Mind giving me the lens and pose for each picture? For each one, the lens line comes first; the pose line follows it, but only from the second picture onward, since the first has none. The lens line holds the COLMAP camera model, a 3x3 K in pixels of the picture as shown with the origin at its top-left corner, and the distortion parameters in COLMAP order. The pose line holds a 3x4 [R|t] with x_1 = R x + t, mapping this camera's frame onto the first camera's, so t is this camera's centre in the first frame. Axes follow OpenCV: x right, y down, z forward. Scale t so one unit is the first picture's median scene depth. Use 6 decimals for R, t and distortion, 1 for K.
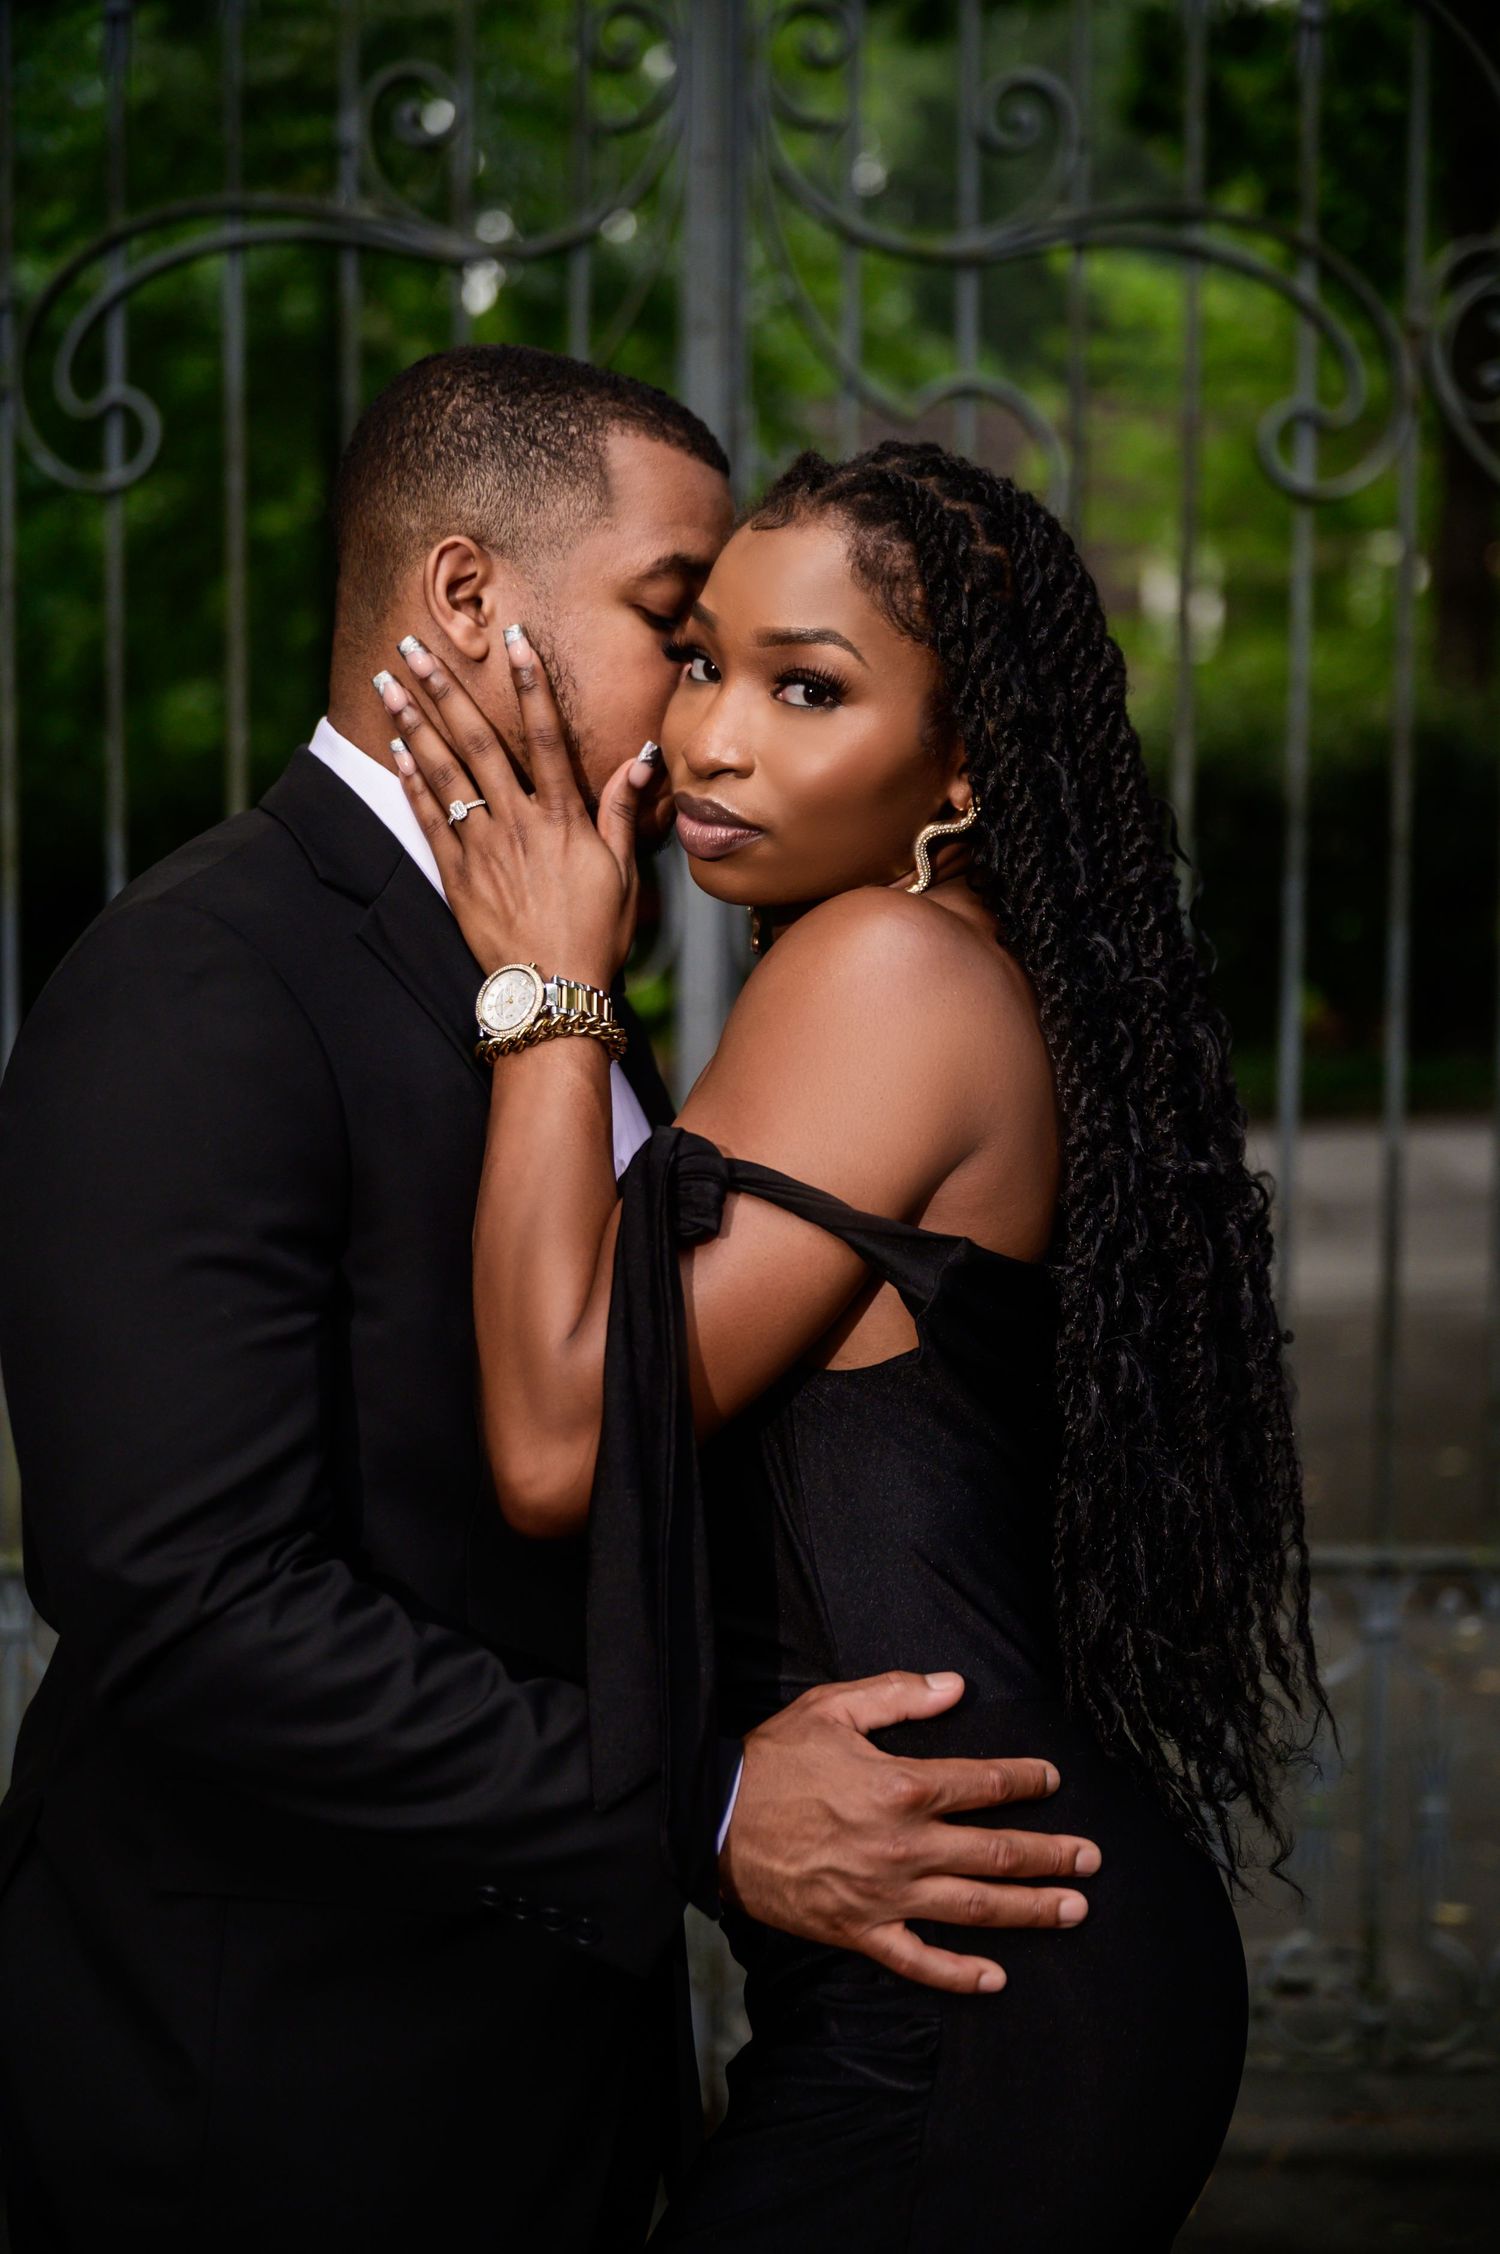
lens RADIAL K [[3643.2, 0, 750.0], [0, 3643.2, 1127.0], [0, 0, 1]] dist [0.000266, 0.048152]
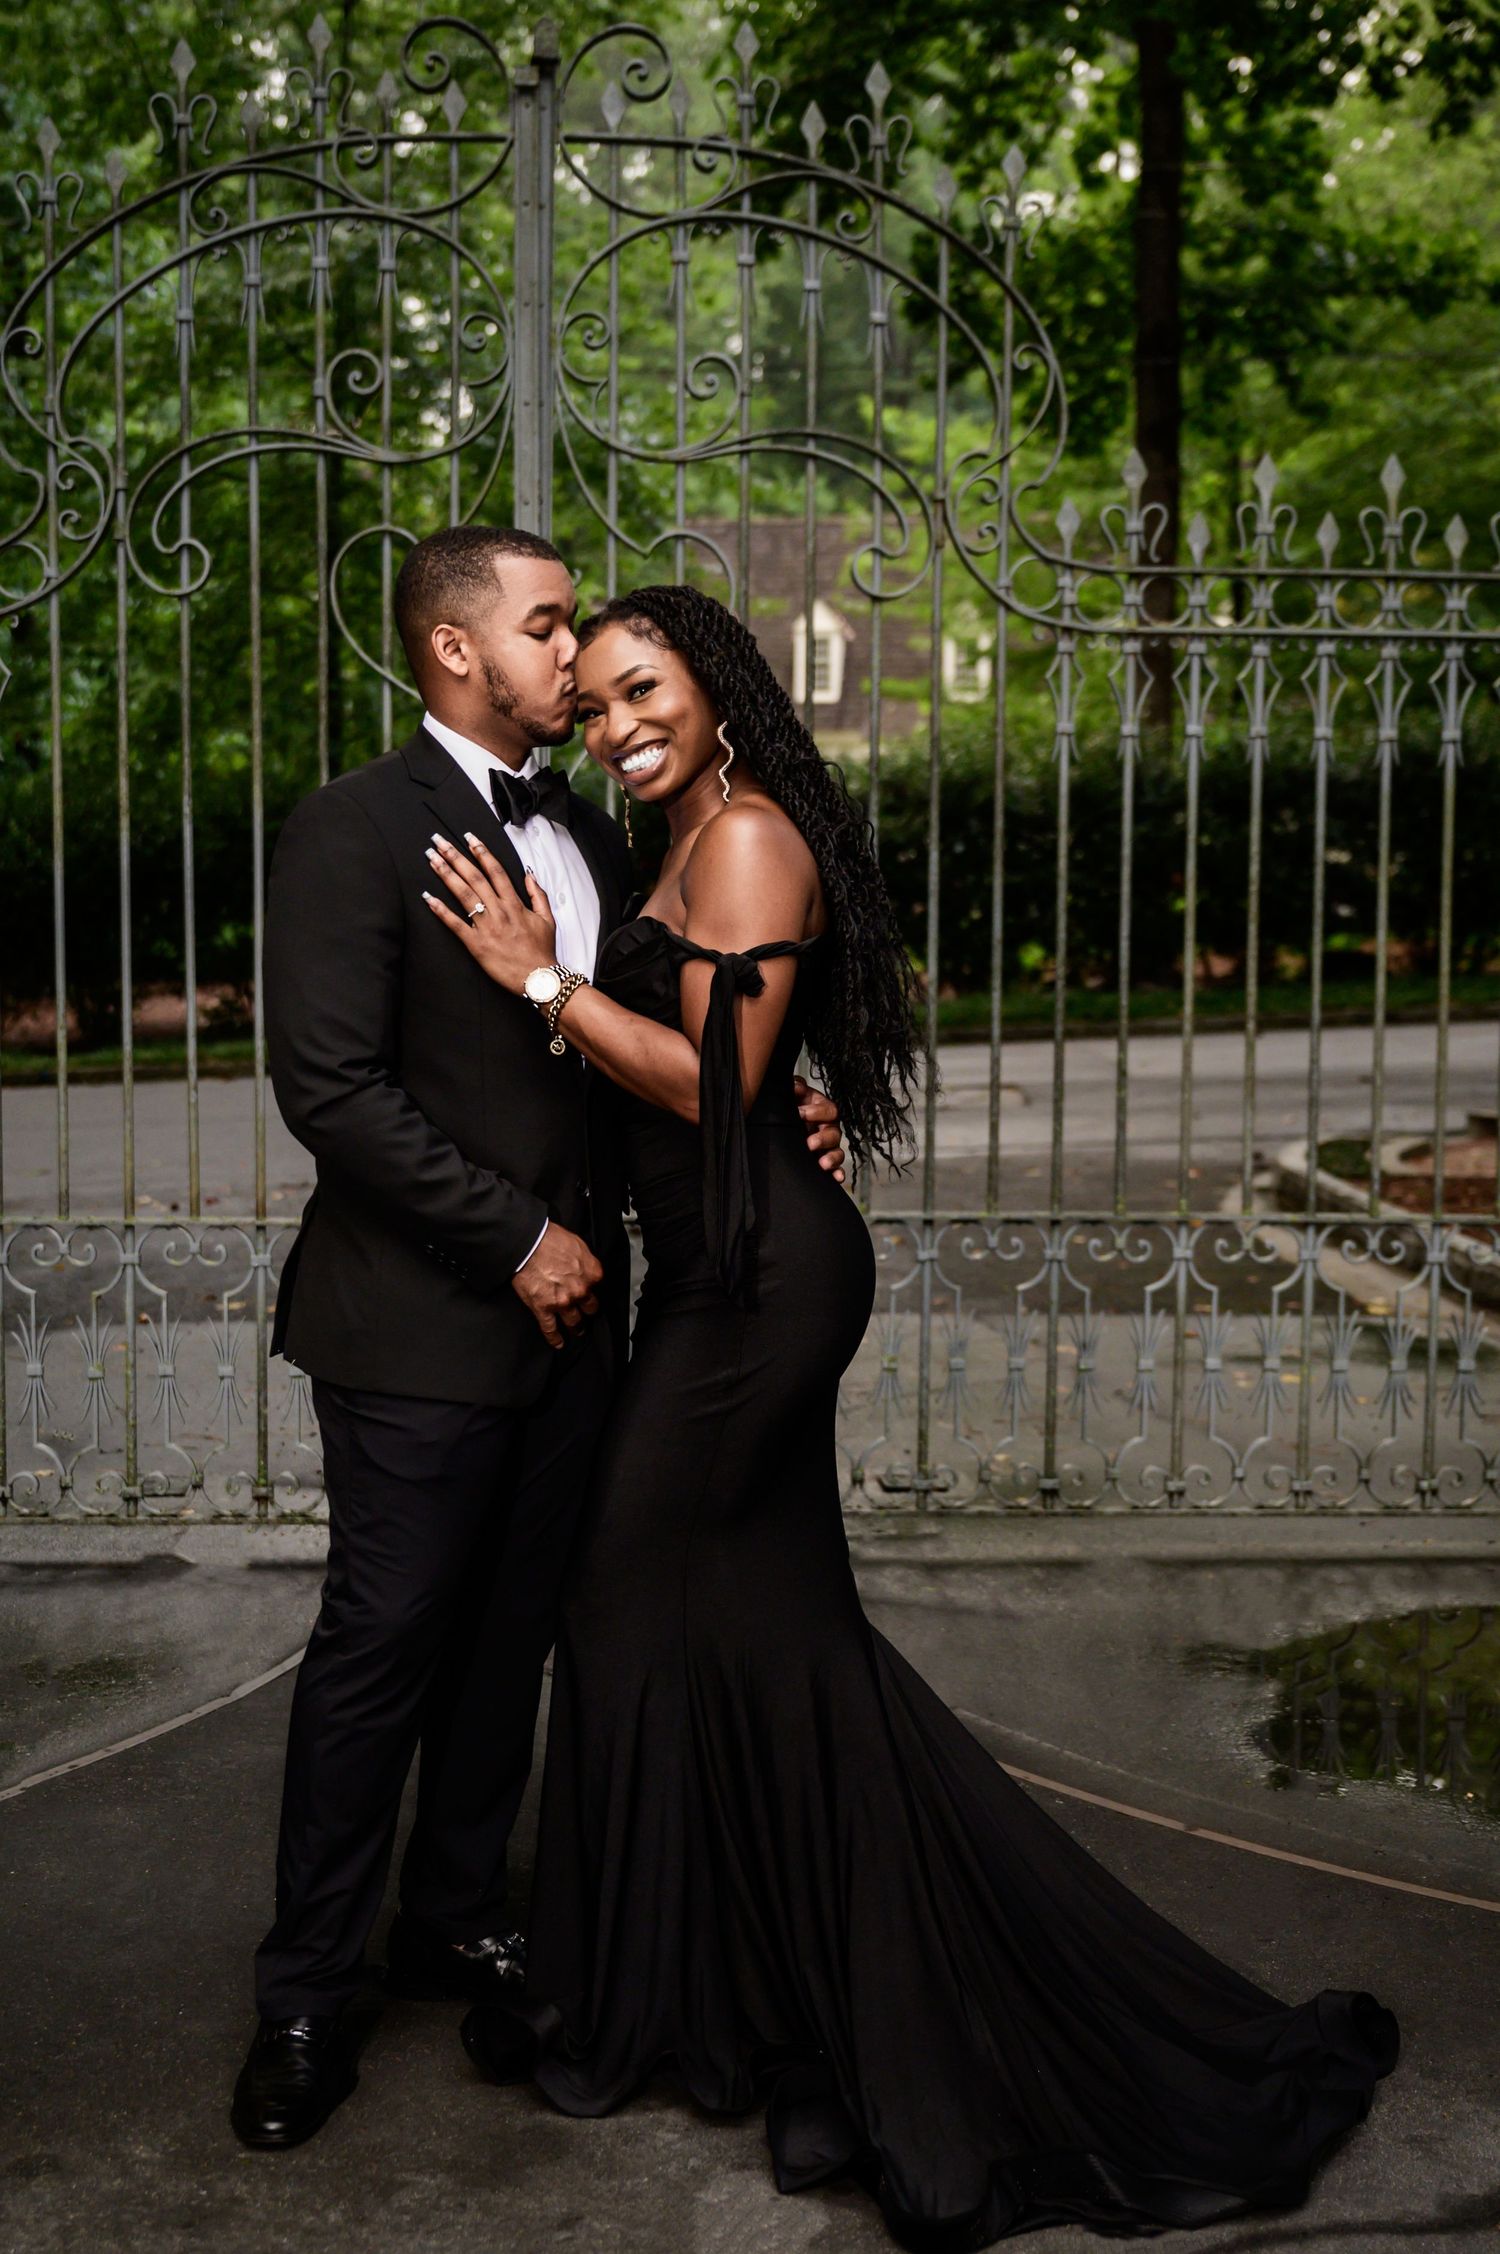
lens RADIAL K [[2920.1, 0, 750.0], [0, 2920.1, 1127.0], [0, 0, 1]] dist [0.000830, 0.007468]
pose [[0.999708, -0.004397, 0.023741, 0.033107], [0.004102, 0.999914, 0.012471, 0.033560], [-0.023793, -0.012370, 0.999640, -0.218729]]
